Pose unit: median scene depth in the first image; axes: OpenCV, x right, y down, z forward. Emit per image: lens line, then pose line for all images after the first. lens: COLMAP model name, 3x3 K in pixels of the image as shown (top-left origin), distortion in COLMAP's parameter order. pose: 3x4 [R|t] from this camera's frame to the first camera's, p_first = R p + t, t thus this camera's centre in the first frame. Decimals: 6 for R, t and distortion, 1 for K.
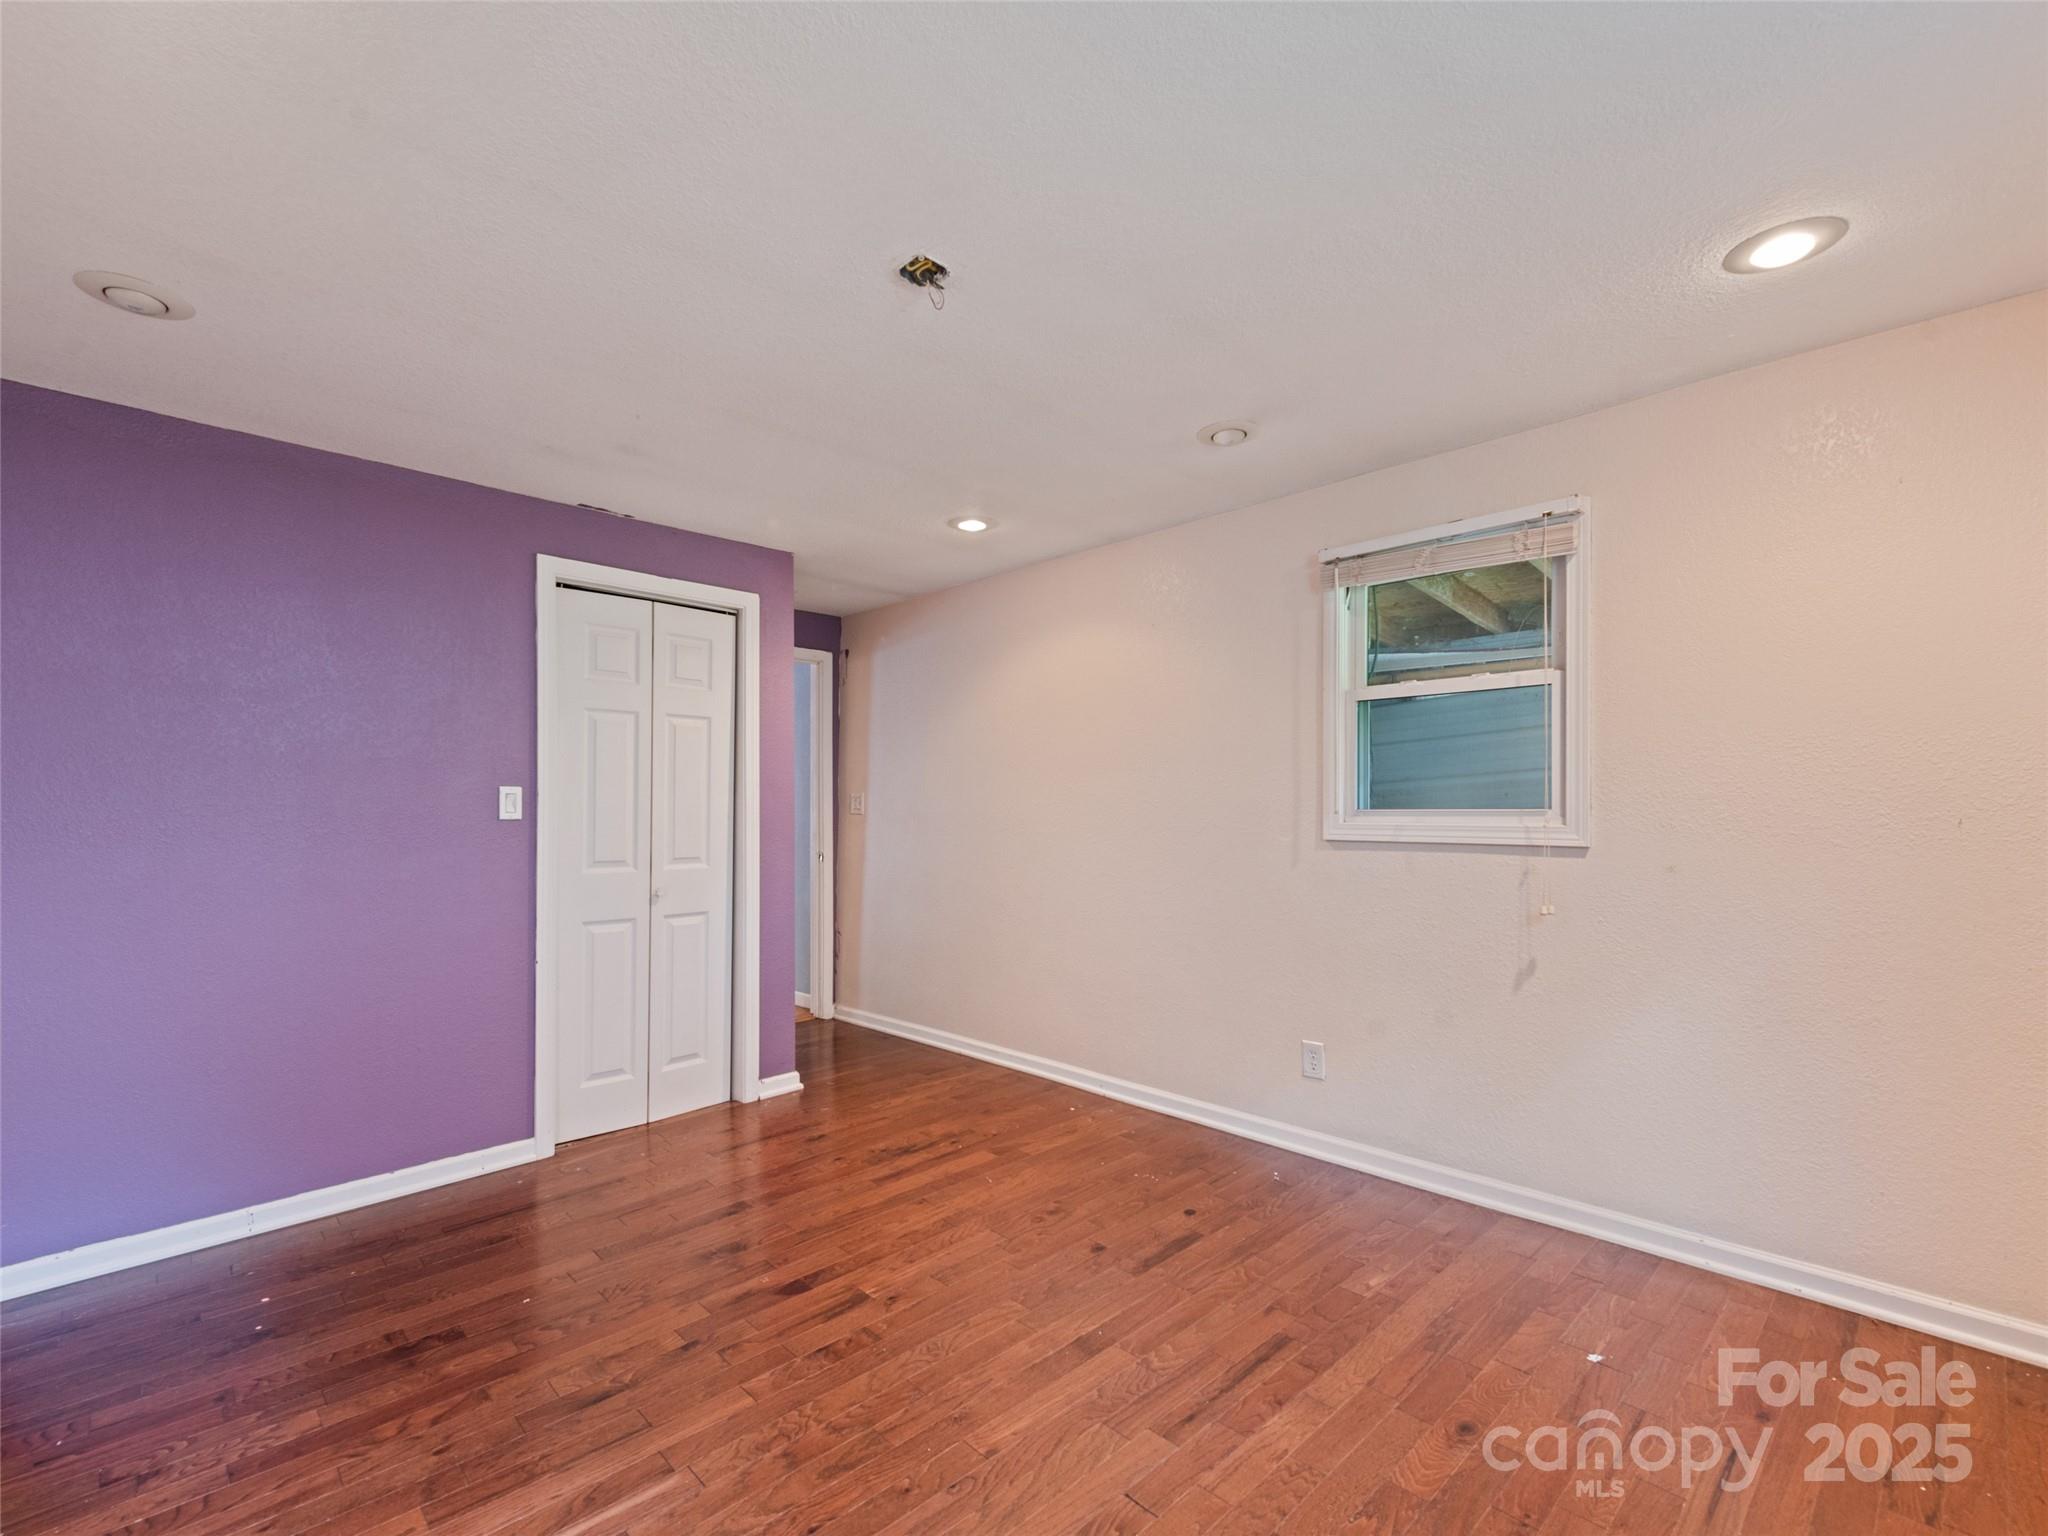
lens RADIAL K [[919.3, 0, 1014.9], [0, 919.3, 763.0], [0, 0, 1]] dist [0.001925, -0.000021]
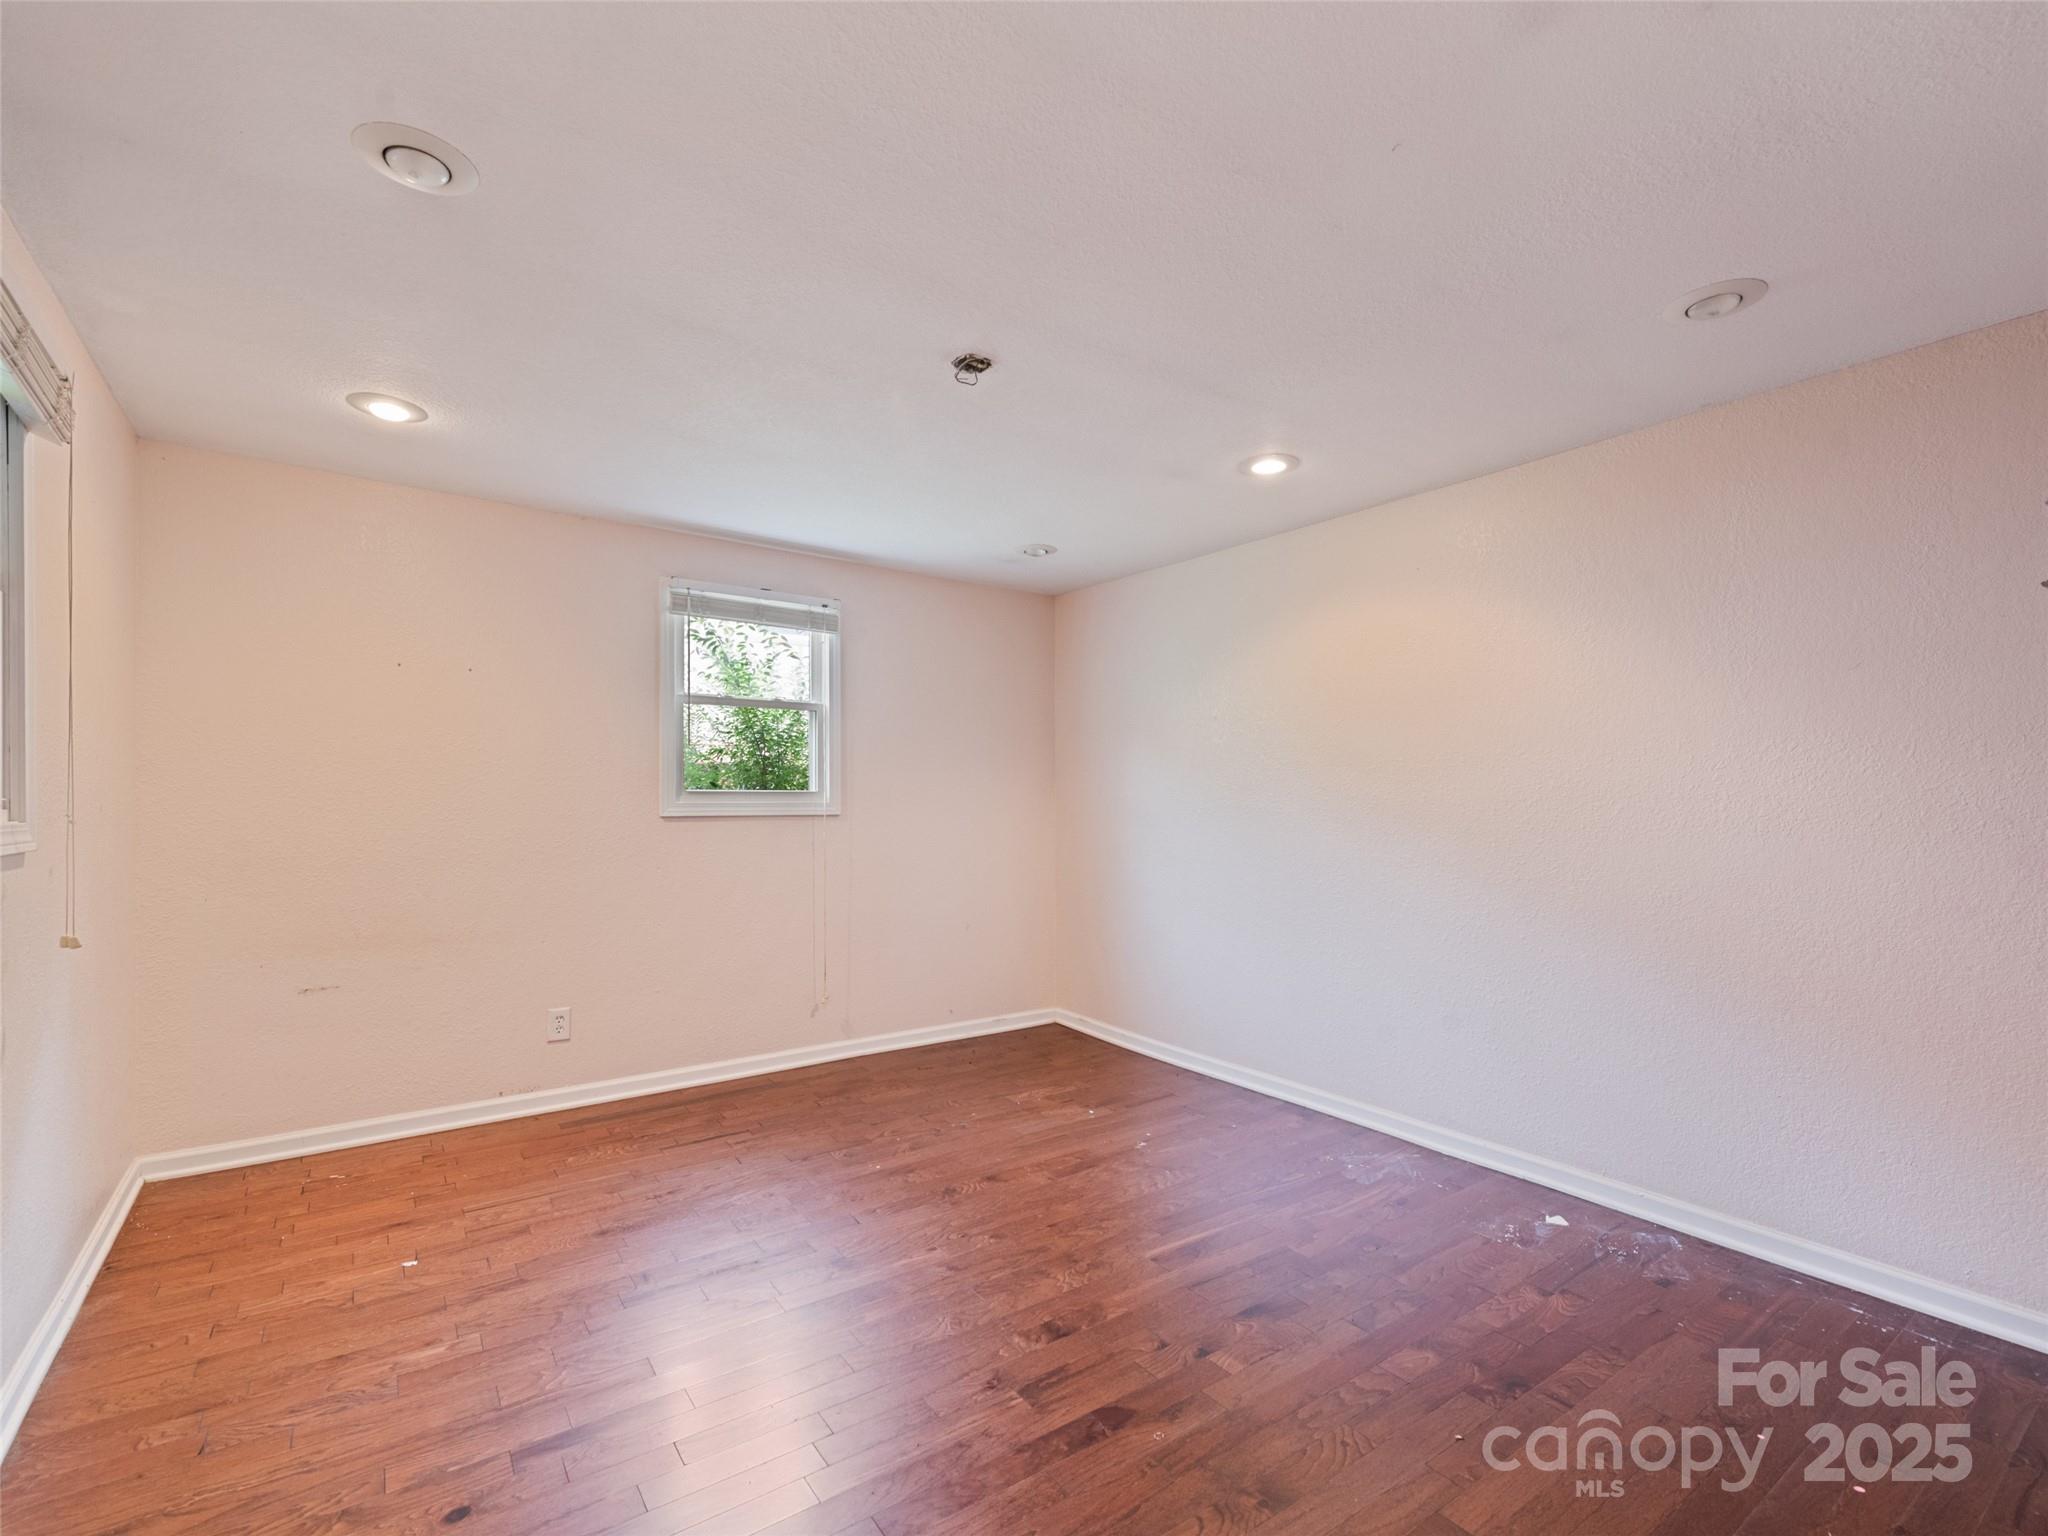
lens RADIAL K [[919.3, 0, 1014.9], [0, 919.3, 763.0], [0, 0, 1]] dist [0.001925, -0.000021]
pose [[-0.989281, -0.000667, 0.146021, -0.283552], [-0.008053, 0.998717, -0.050001, 0.060874], [-0.145800, -0.050641, -0.988017, 1.898327]]
